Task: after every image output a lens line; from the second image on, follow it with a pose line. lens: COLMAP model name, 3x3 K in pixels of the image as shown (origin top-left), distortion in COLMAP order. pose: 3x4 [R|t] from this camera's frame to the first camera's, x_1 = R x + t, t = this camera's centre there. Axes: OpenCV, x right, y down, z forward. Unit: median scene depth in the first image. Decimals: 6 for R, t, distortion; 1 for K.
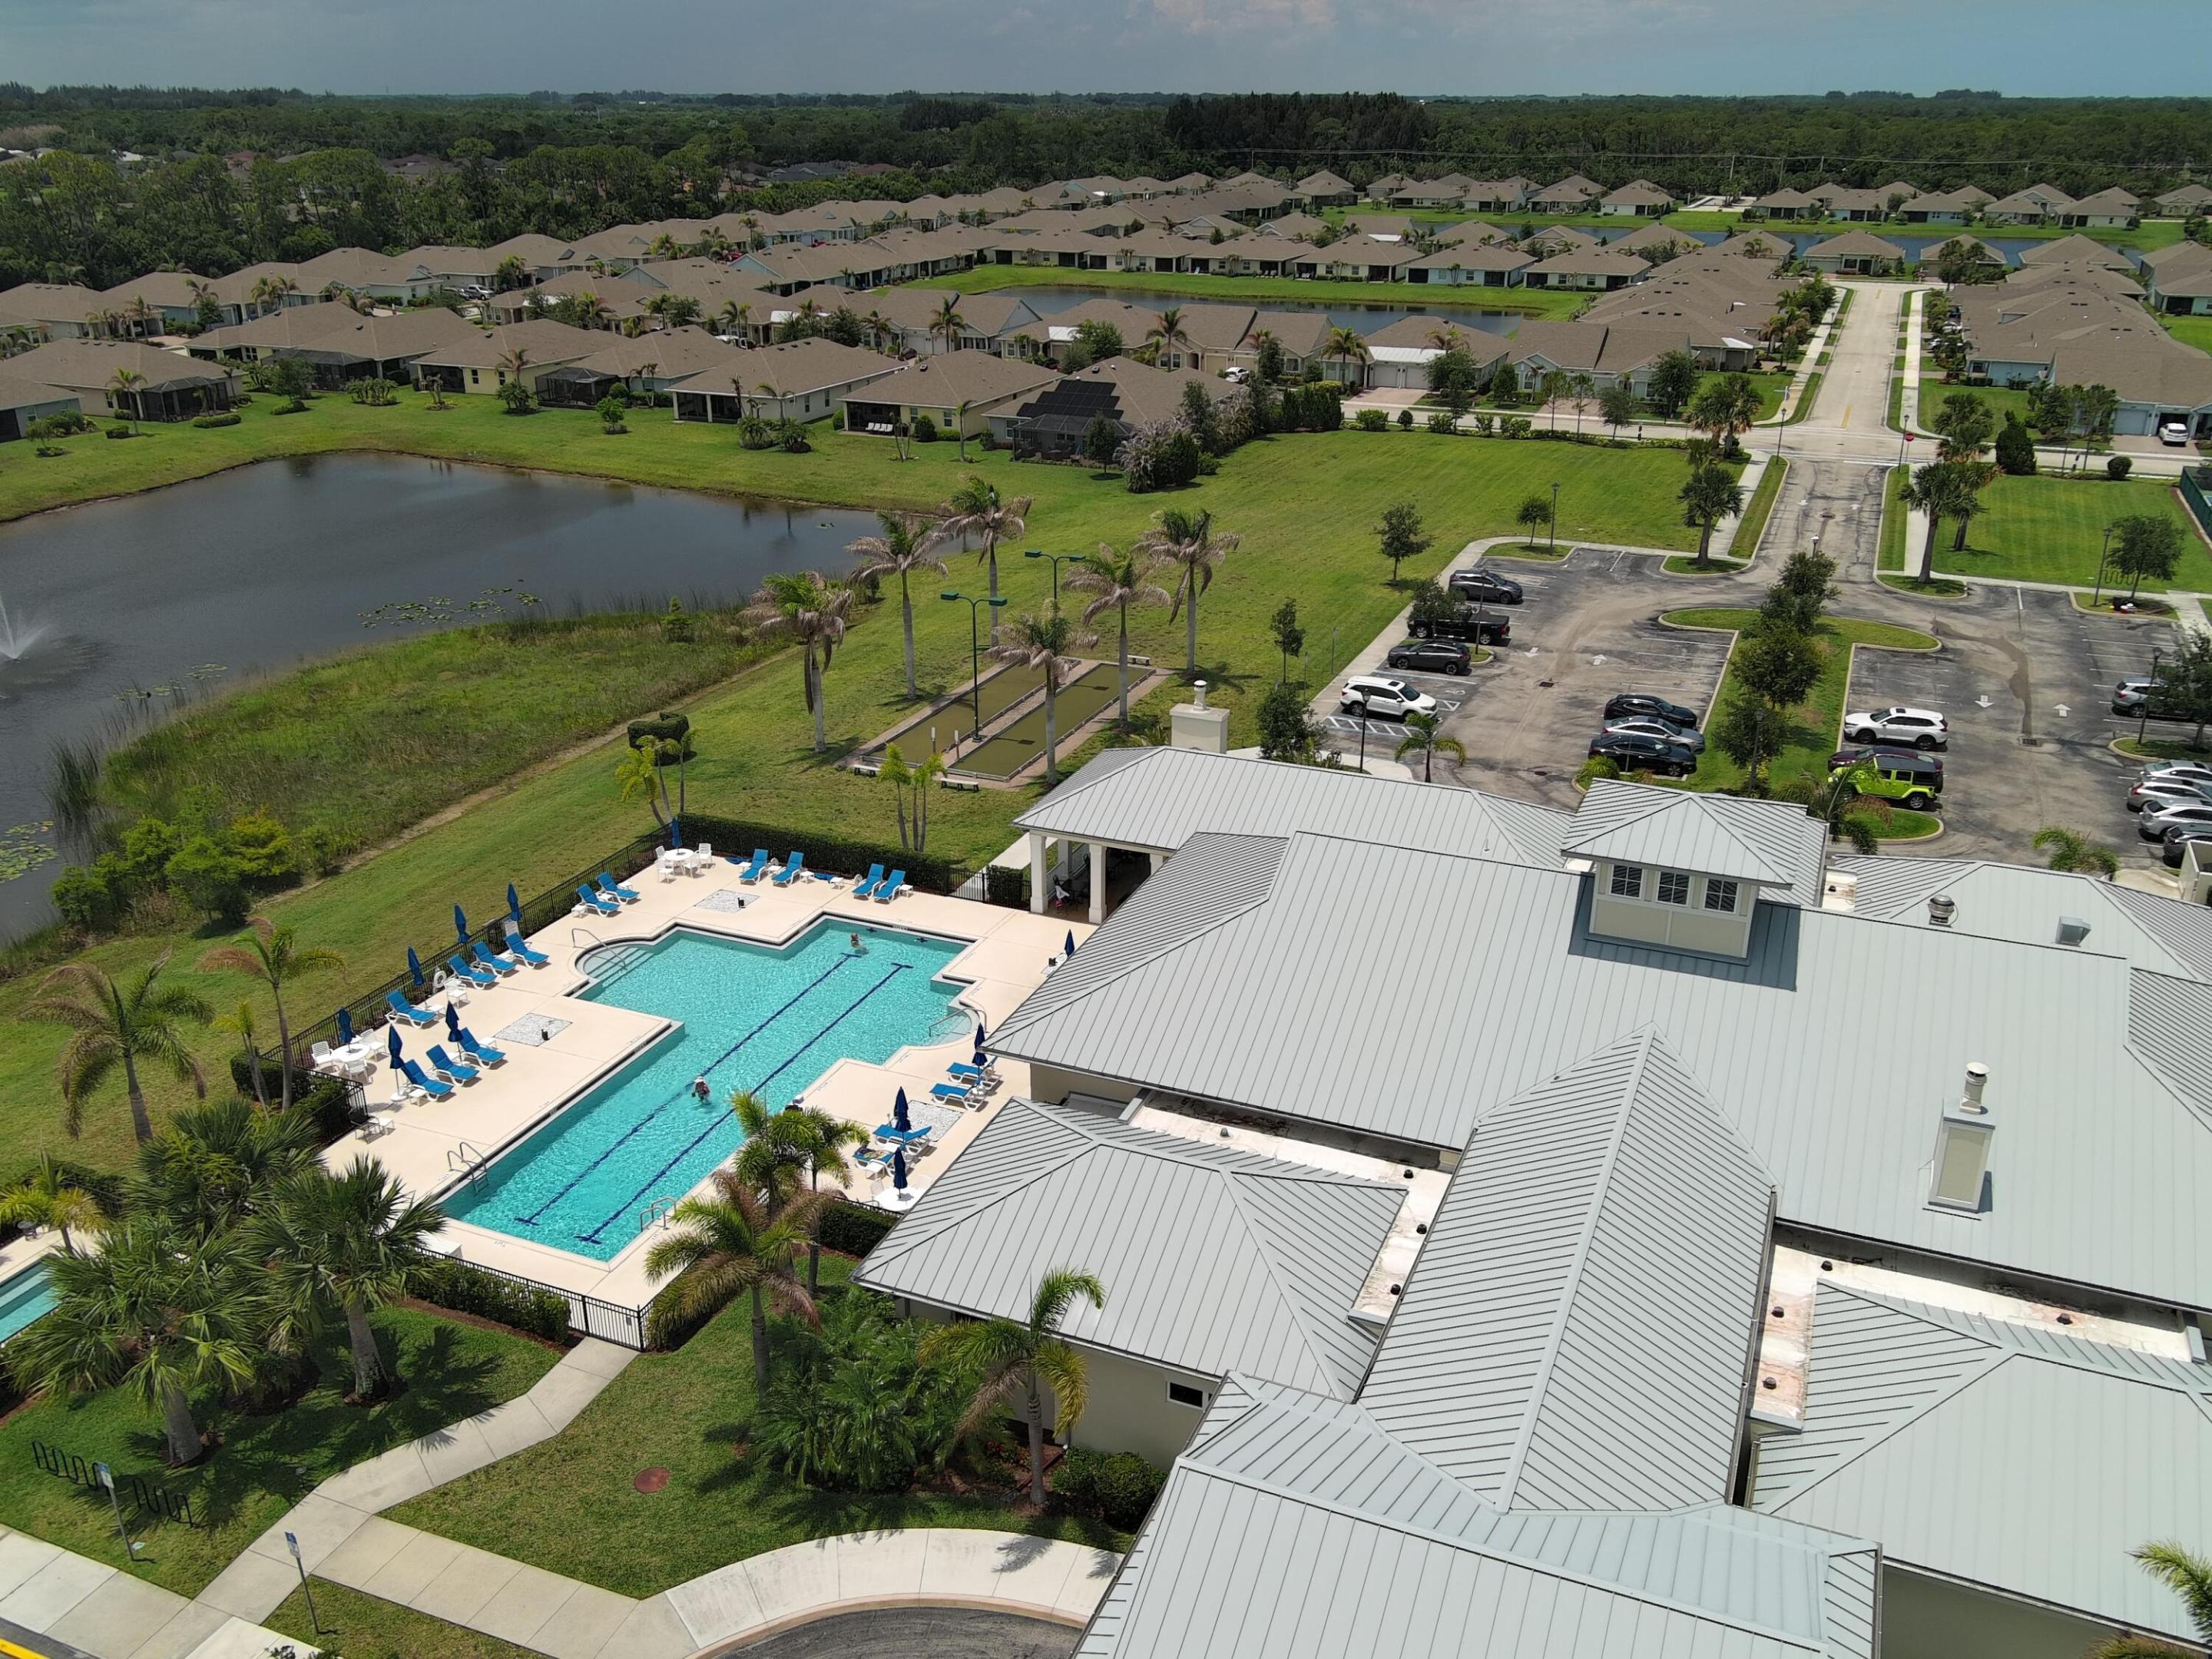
lens RADIAL K [[1815.4, 0, 1106.0], [0, 1815.4, 829.5], [0, 0, 1]] dist [0.016369, -0.042770]
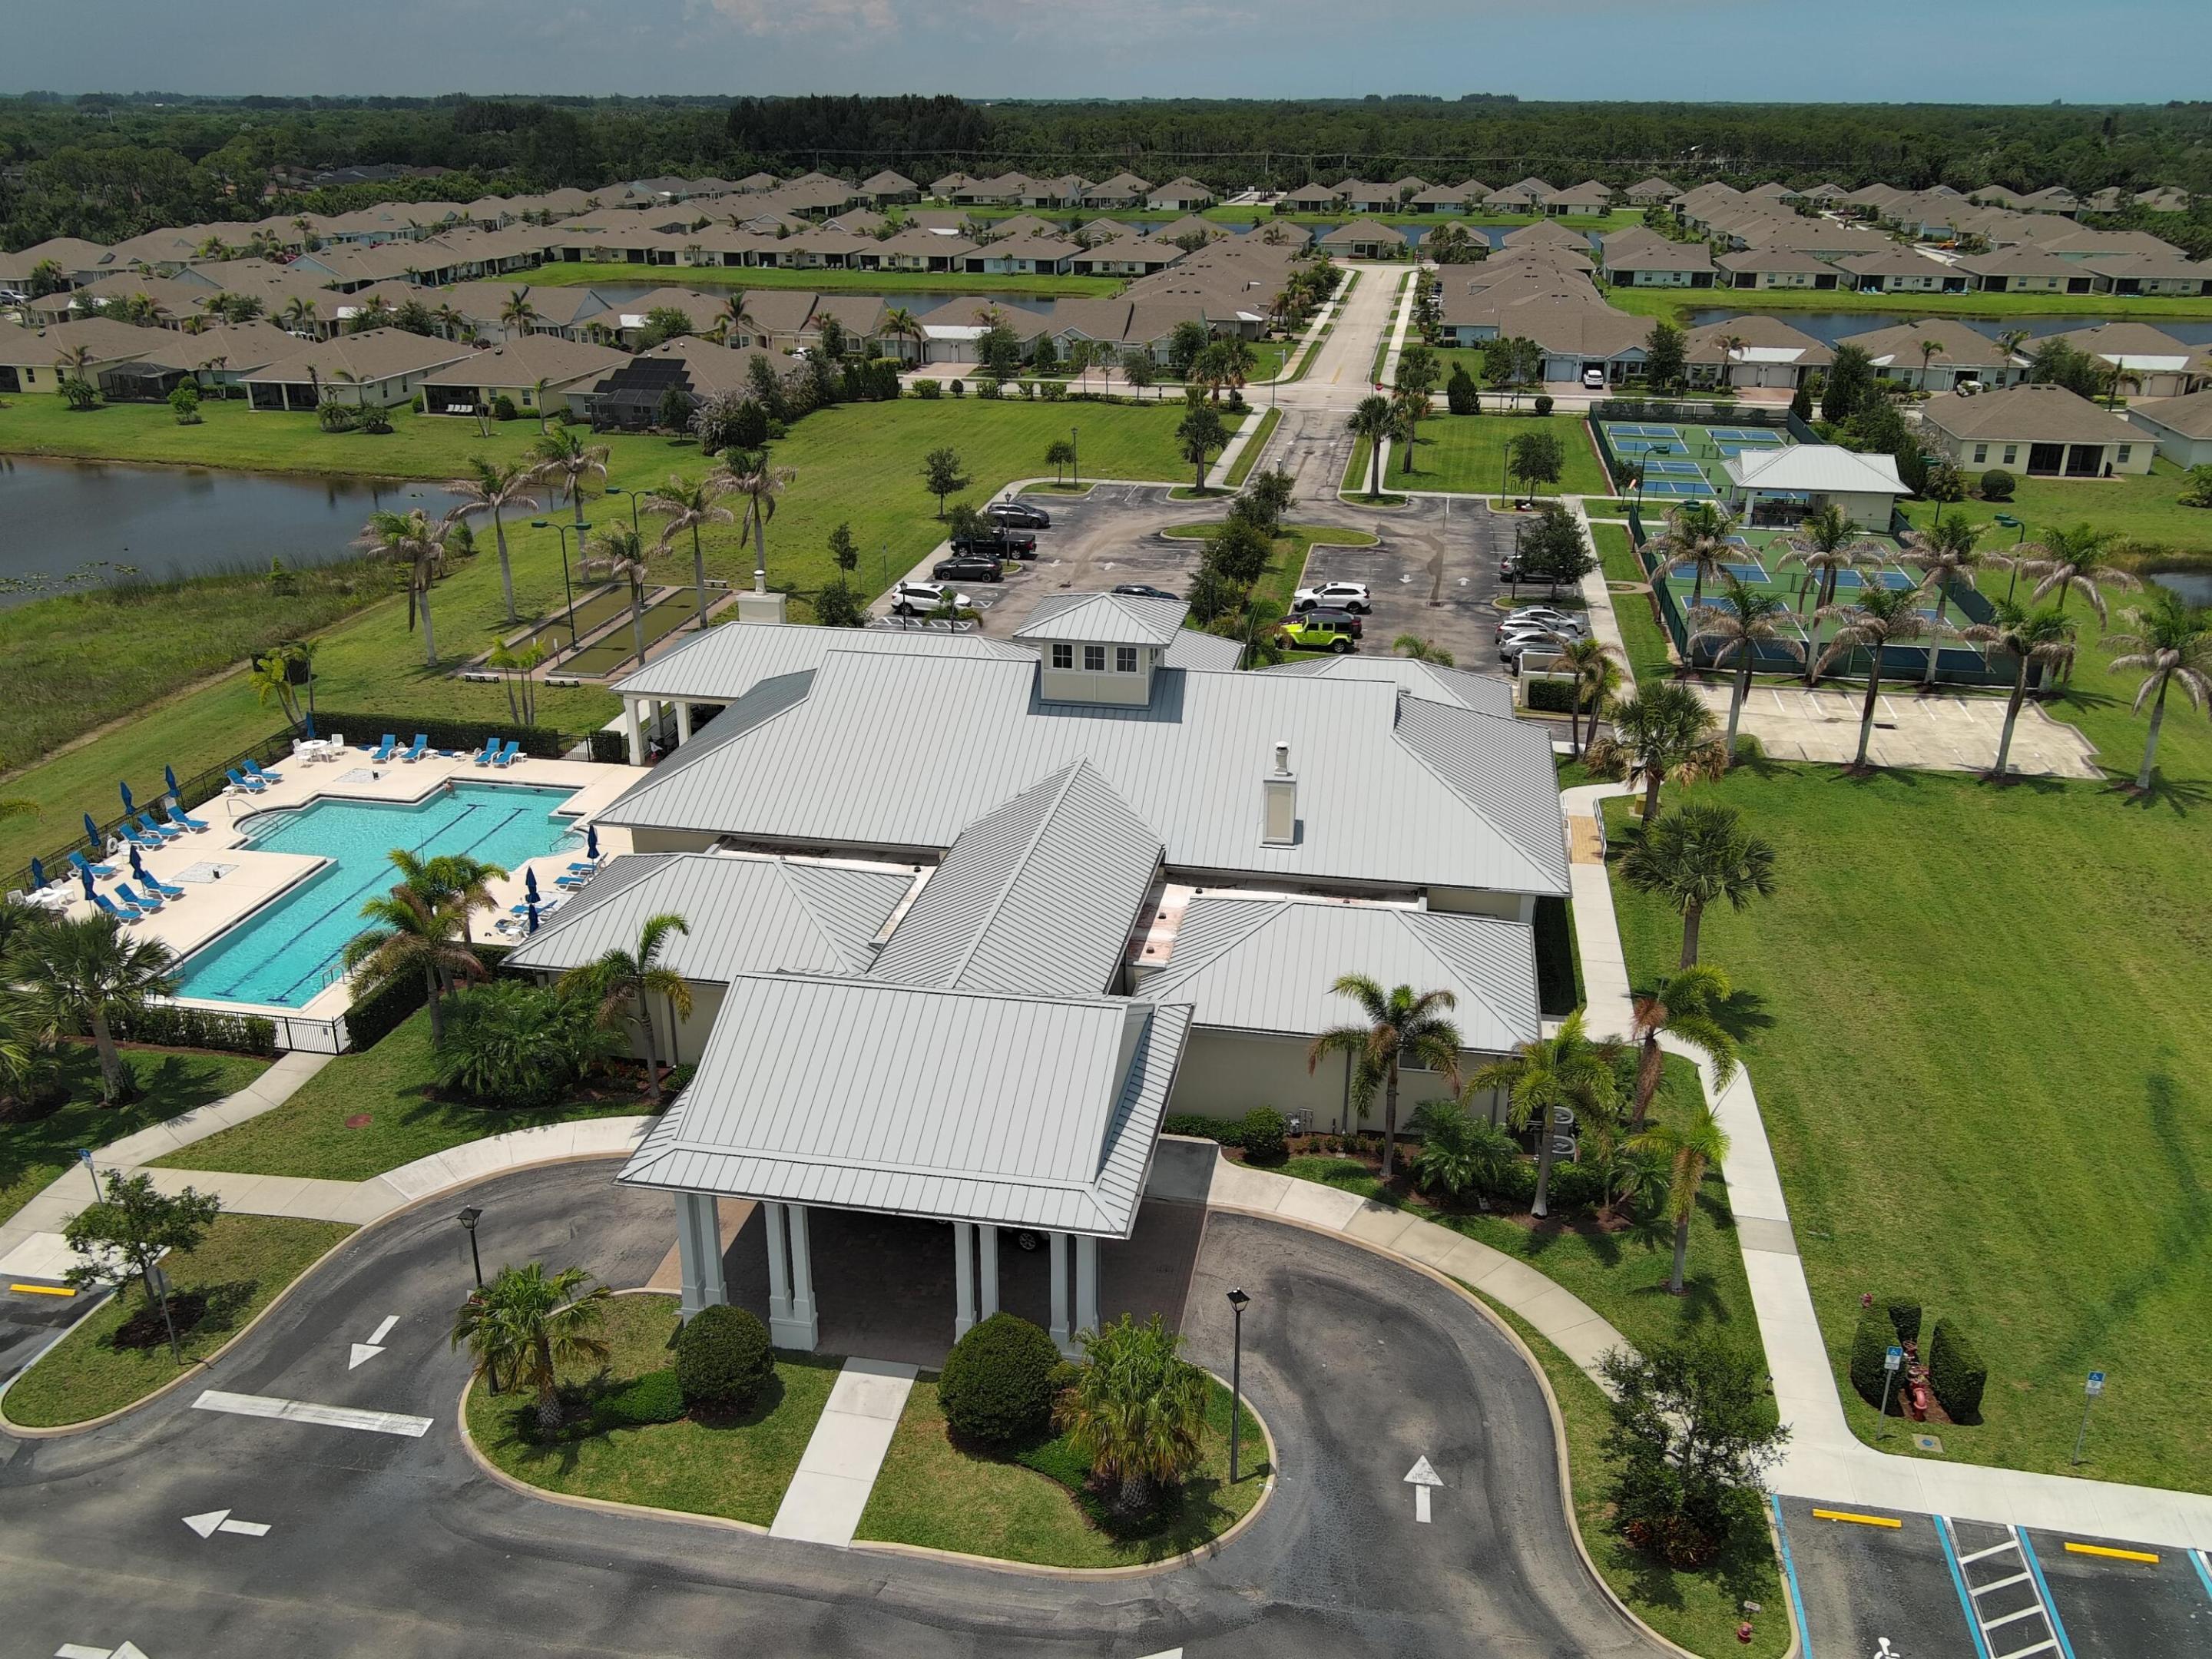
lens RADIAL K [[1856.4, 0, 1106.0], [0, 1856.4, 829.5], [0, 0, 1]] dist [0.000096, -0.009461]
pose [[0.977083, -0.075471, 0.199030, 0.008983], [0.077197, 0.997015, -0.000916, 0.053797], [-0.198366, 0.016259, 0.979993, -0.128560]]
